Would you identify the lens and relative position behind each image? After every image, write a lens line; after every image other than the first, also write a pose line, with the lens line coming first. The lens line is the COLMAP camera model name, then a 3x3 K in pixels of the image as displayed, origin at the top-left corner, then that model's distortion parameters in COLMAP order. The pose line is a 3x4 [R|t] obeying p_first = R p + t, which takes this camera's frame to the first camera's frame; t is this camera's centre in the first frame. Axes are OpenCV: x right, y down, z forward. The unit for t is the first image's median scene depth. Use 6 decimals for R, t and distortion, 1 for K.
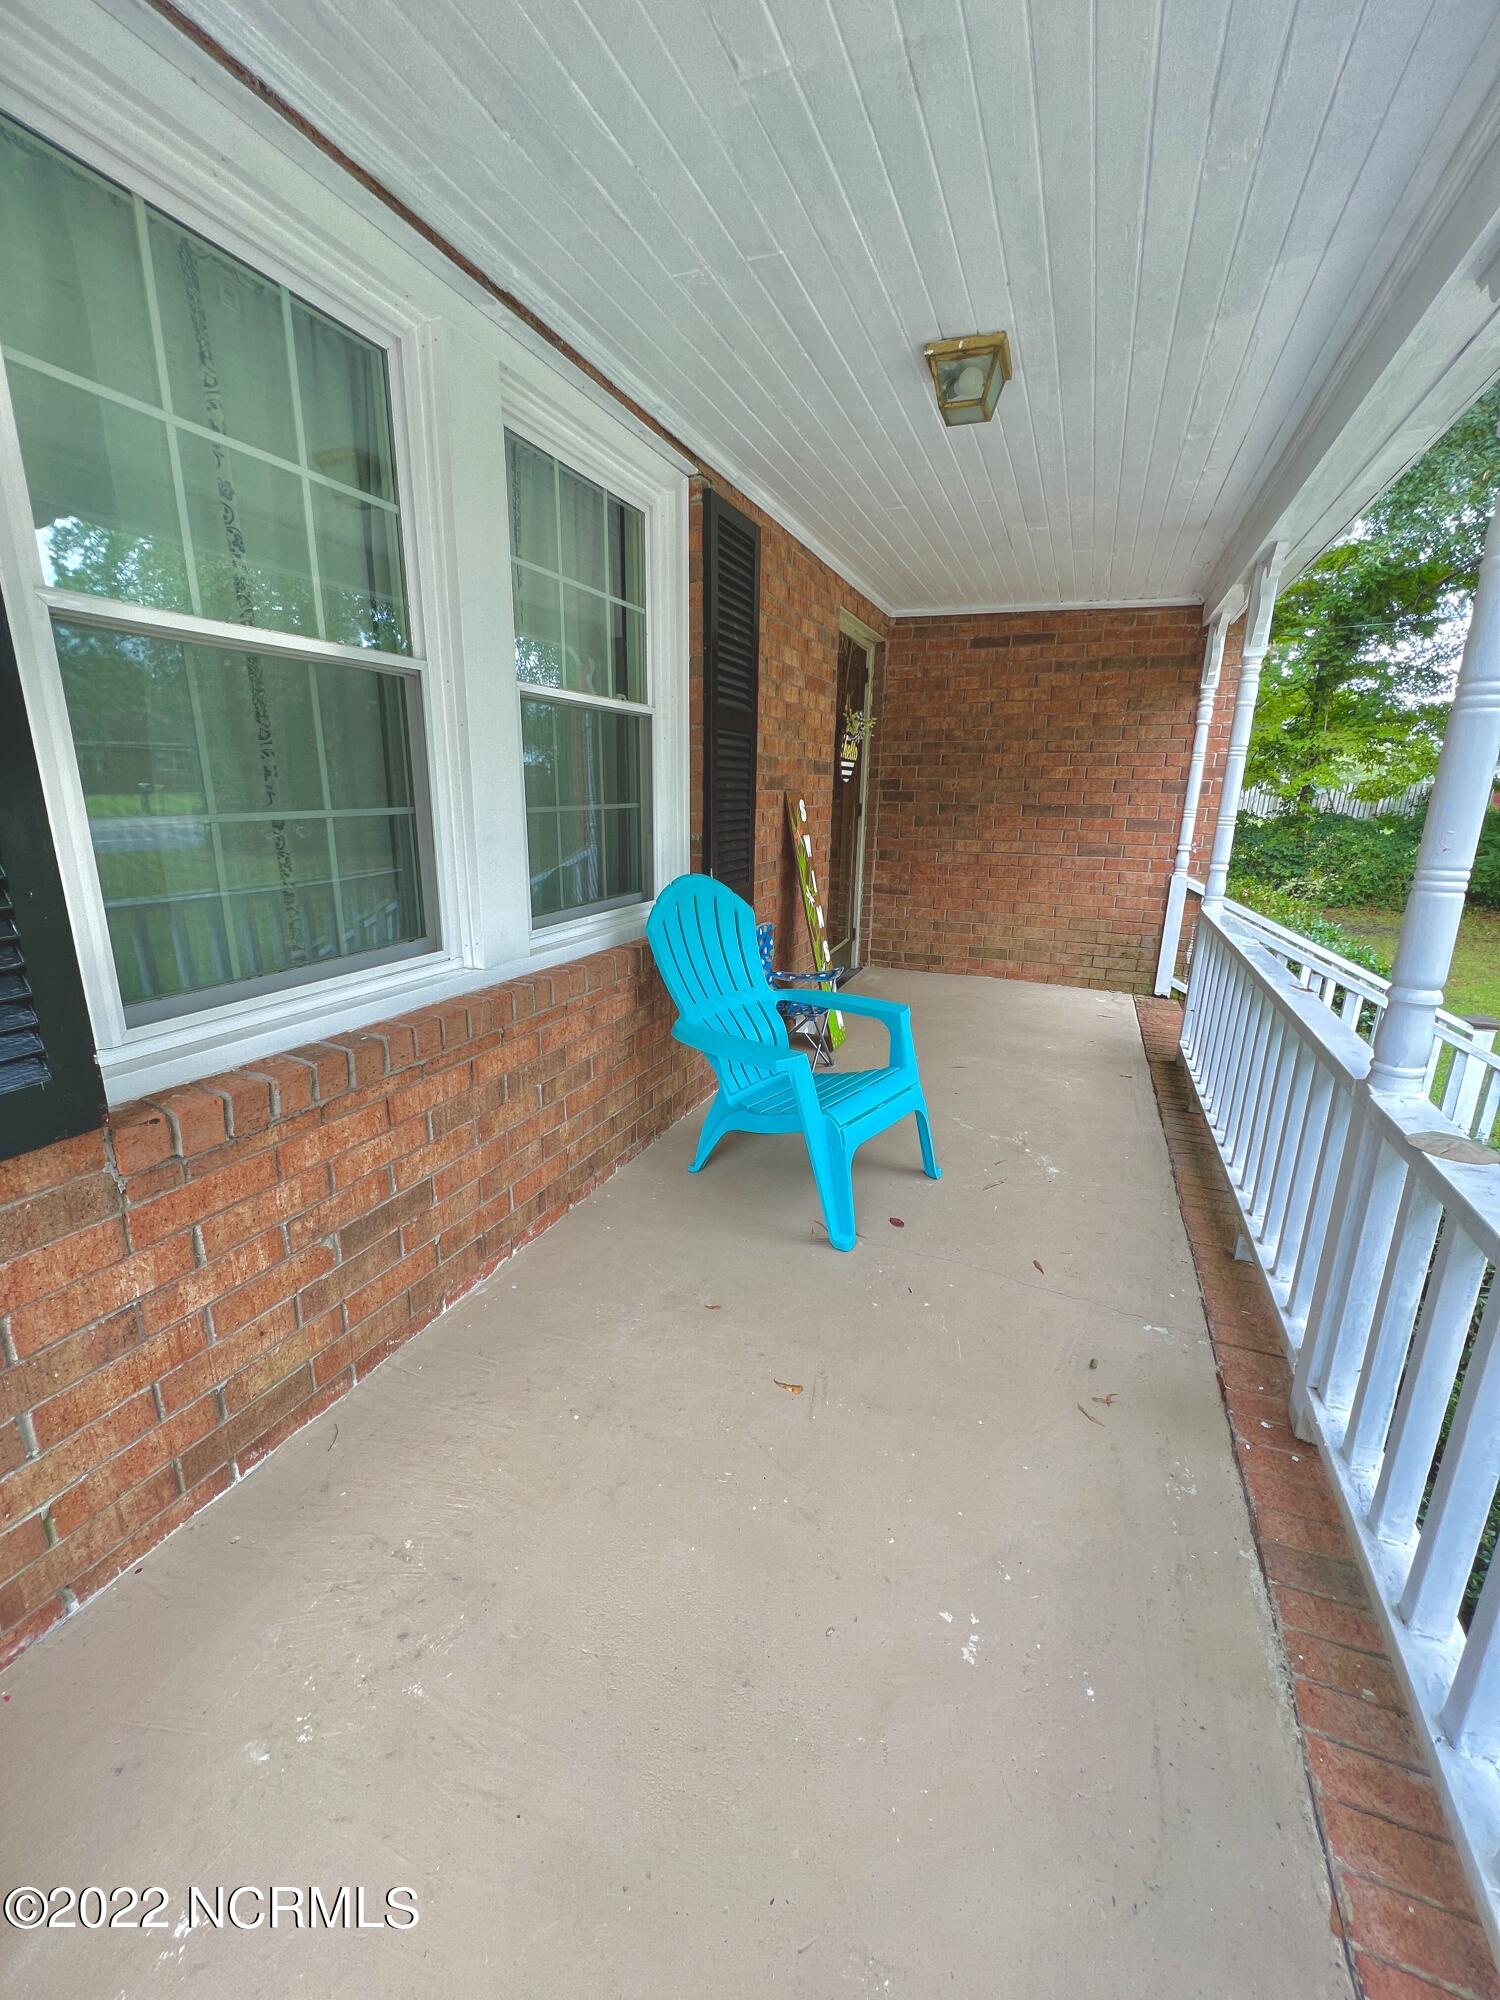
lens RADIAL K [[805.3, 0, 751.3], [0, 805.3, 996.2], [0, 0, 1]] dist [0.001676, 0.001241]
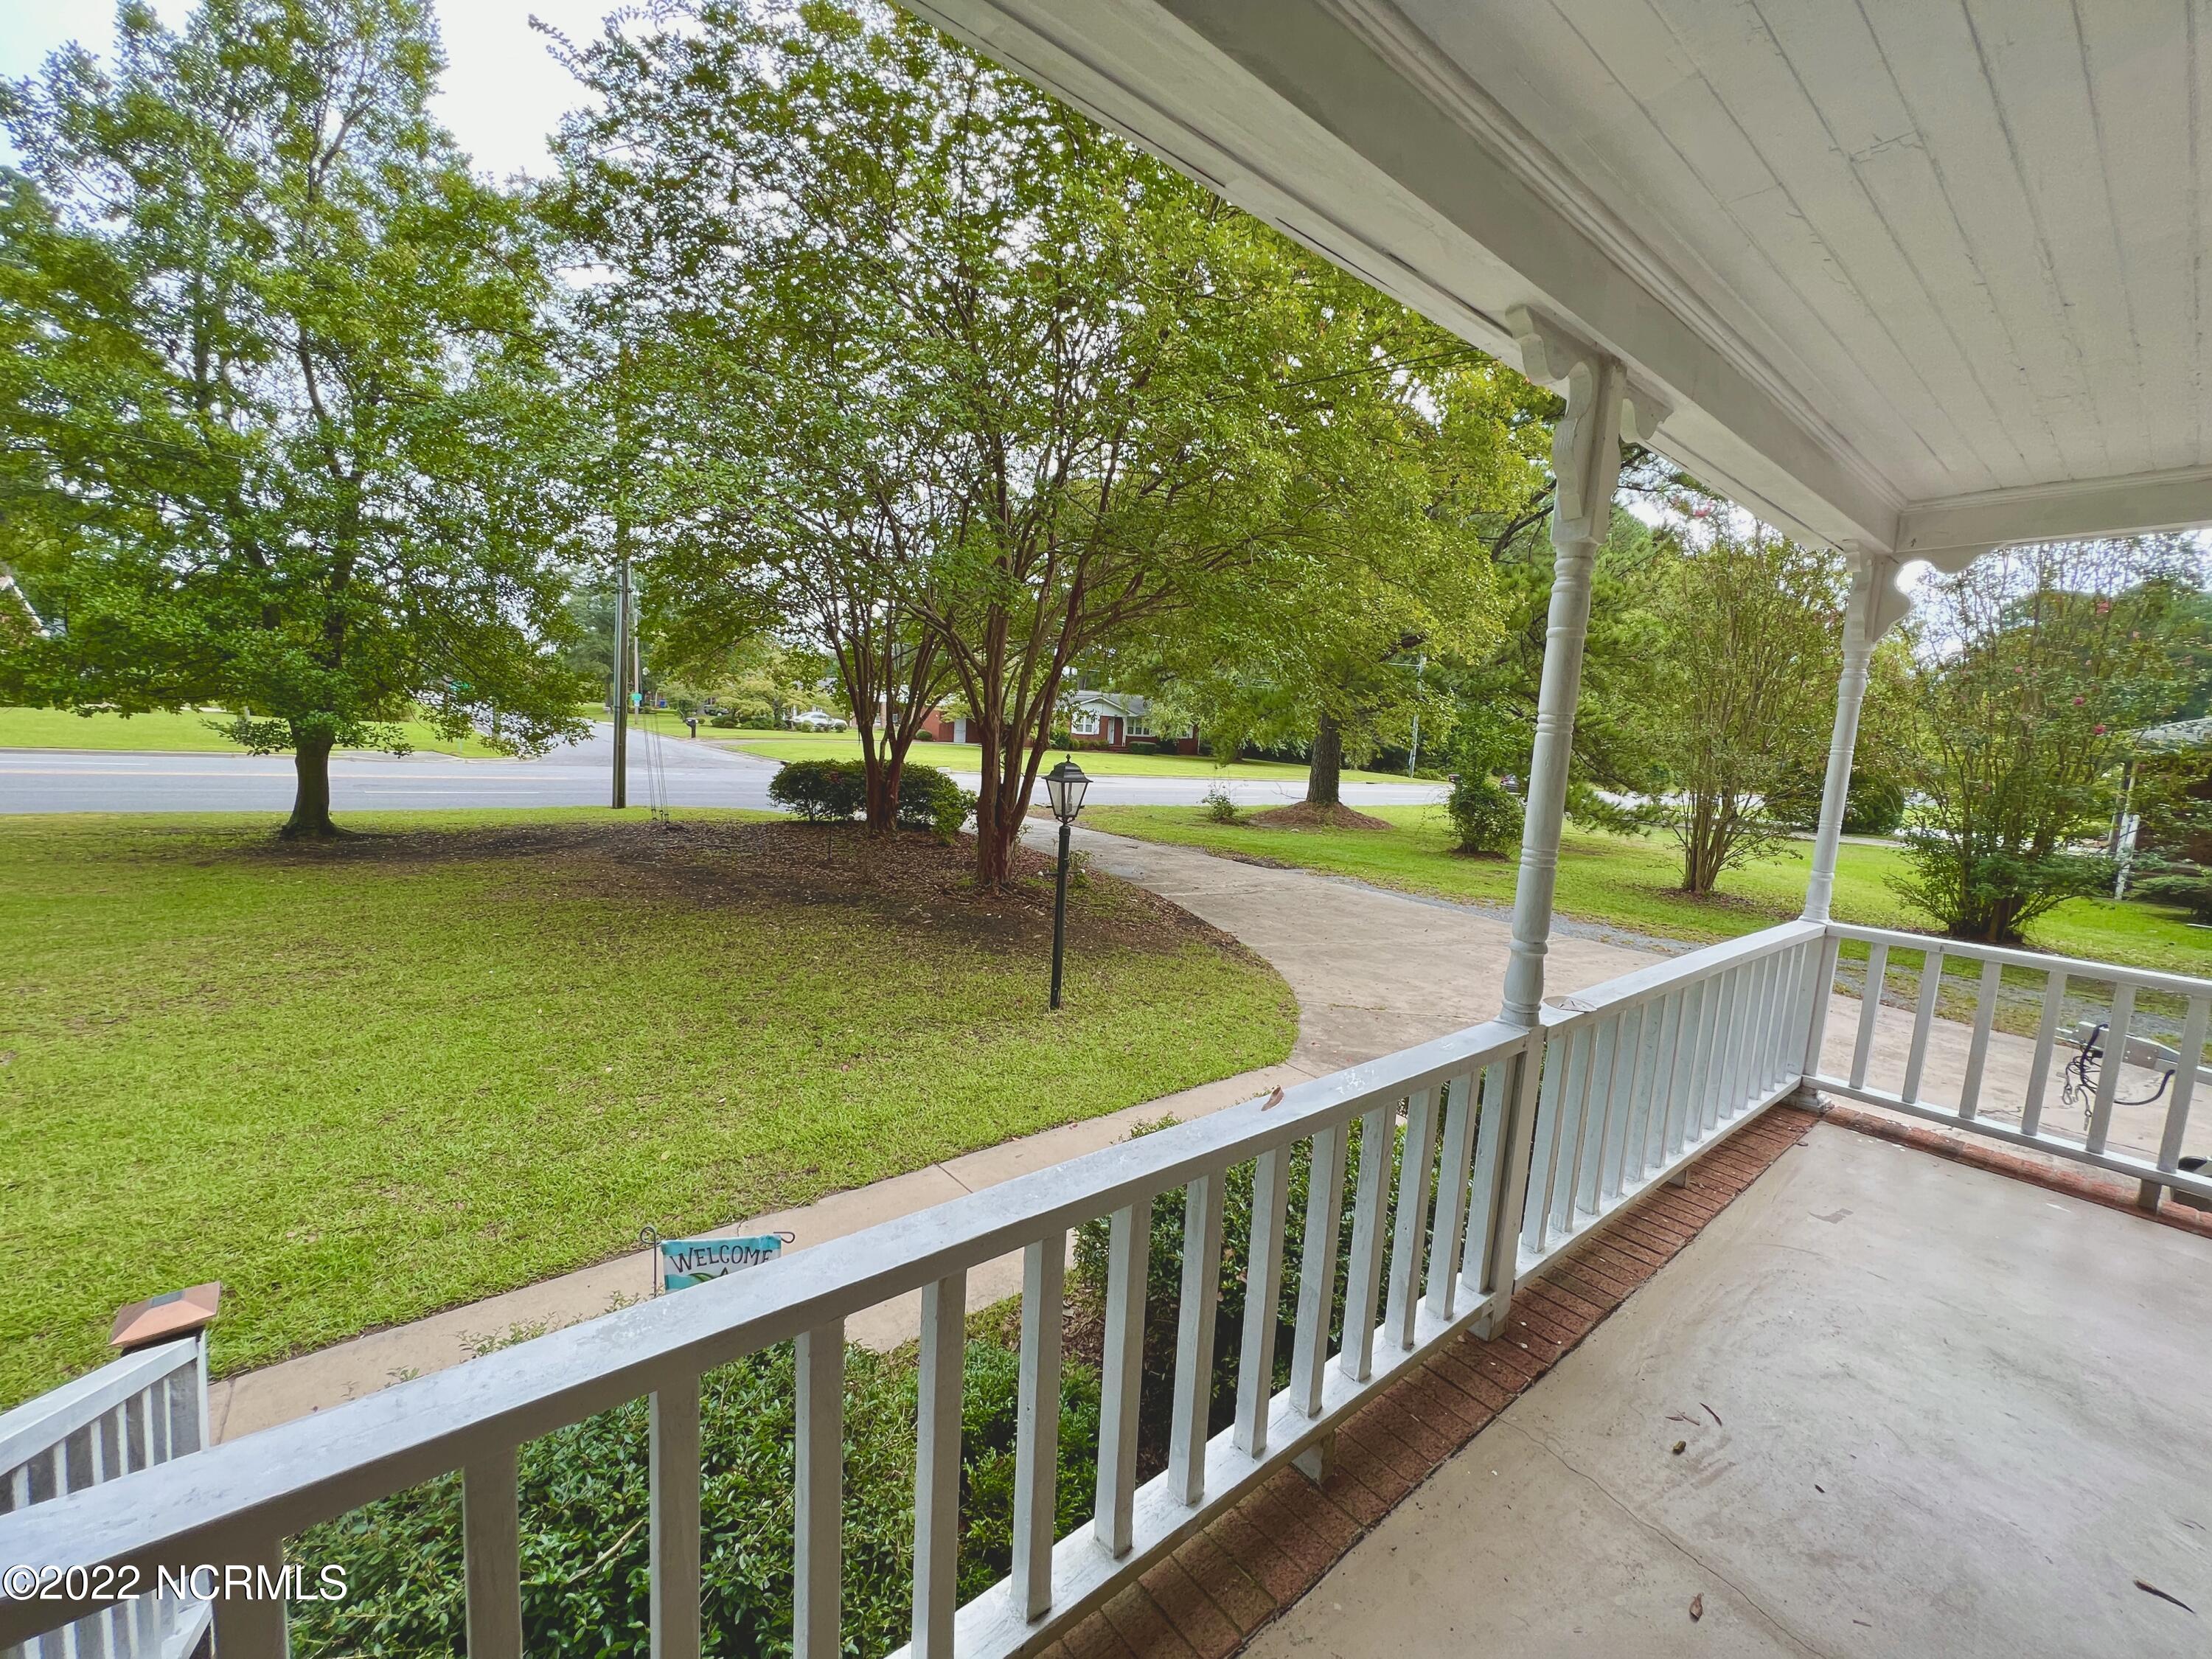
lens RADIAL K [[890.6, 0, 1099.6], [0, 890.6, 821.6], [0, 0, 1]] dist [0.001676, 0.001241]
pose [[-0.874329, -0.121510, 0.469876, 0.276337], [0.051277, 0.939606, 0.338396, -0.246881], [-0.482617, 0.319963, -0.815294, 0.859643]]
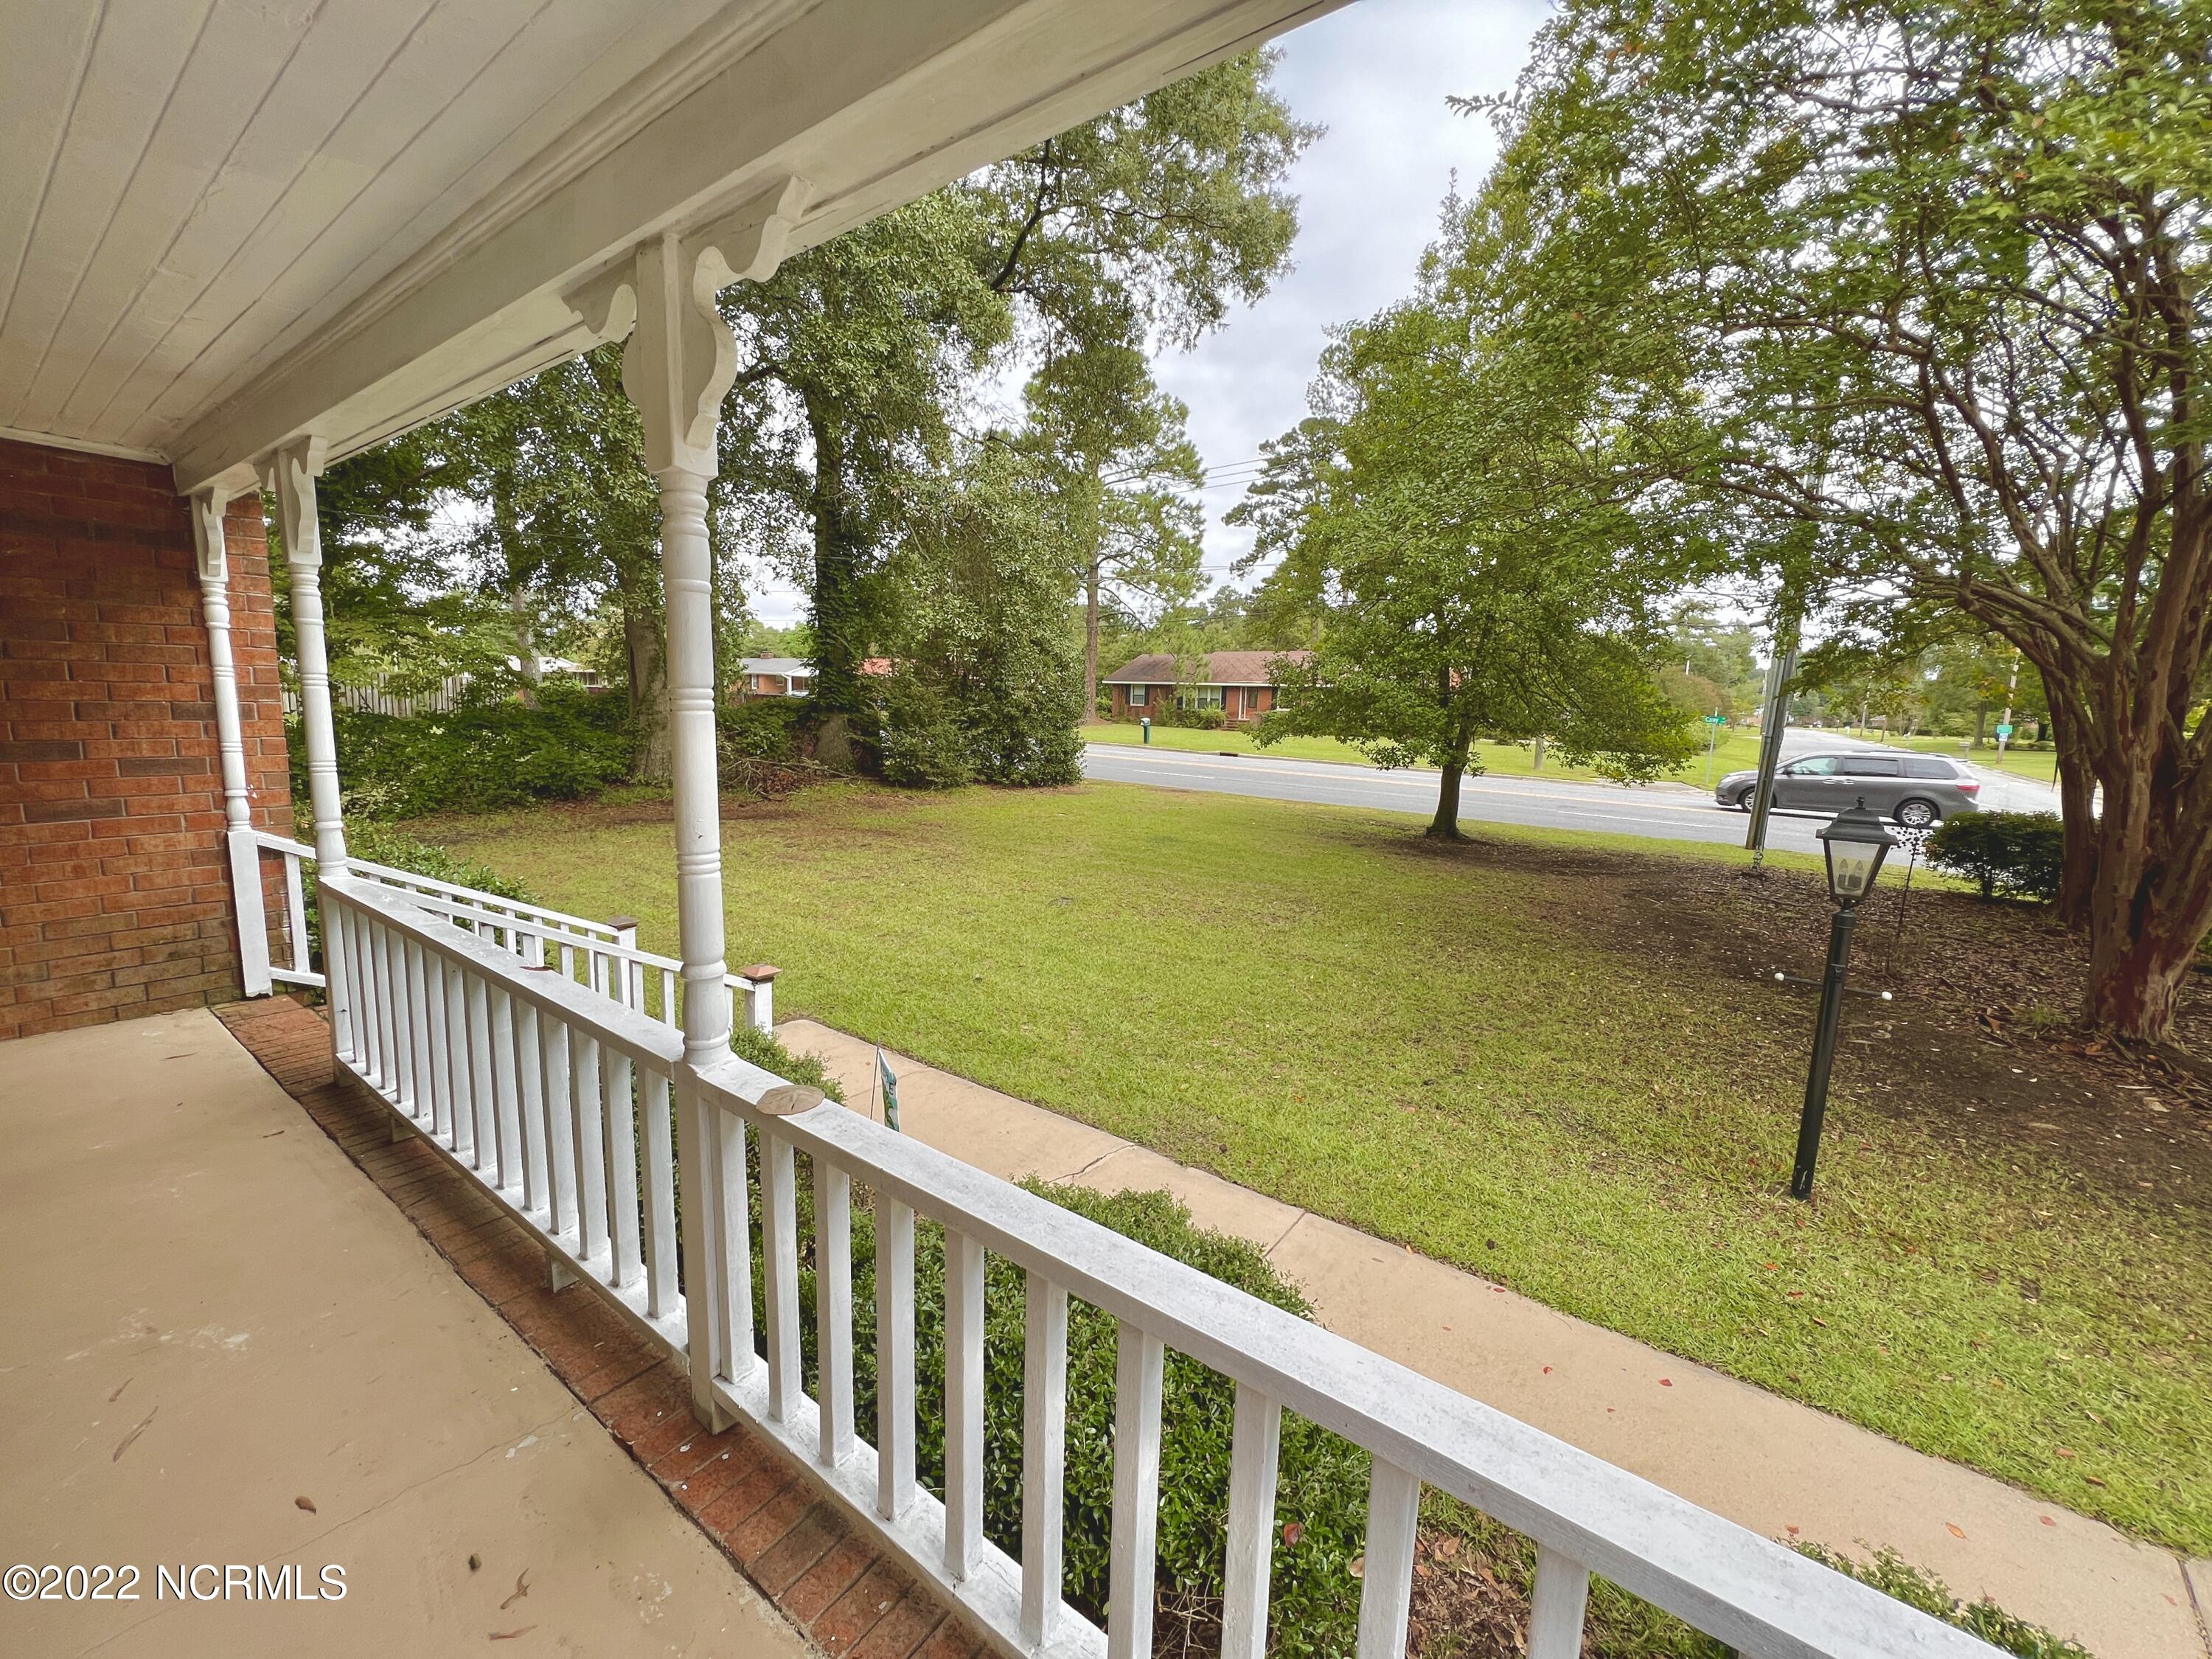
lens RADIAL K [[890.6, 0, 1100.2], [0, 890.6, 828.4], [0, 0, 1]] dist [0.001676, 0.001241]
pose [[0.249411, -0.151923, 0.956407, -0.048102], [0.222996, 0.970087, 0.095943, -0.062899], [-0.942373, 0.189345, 0.275828, 0.056242]]
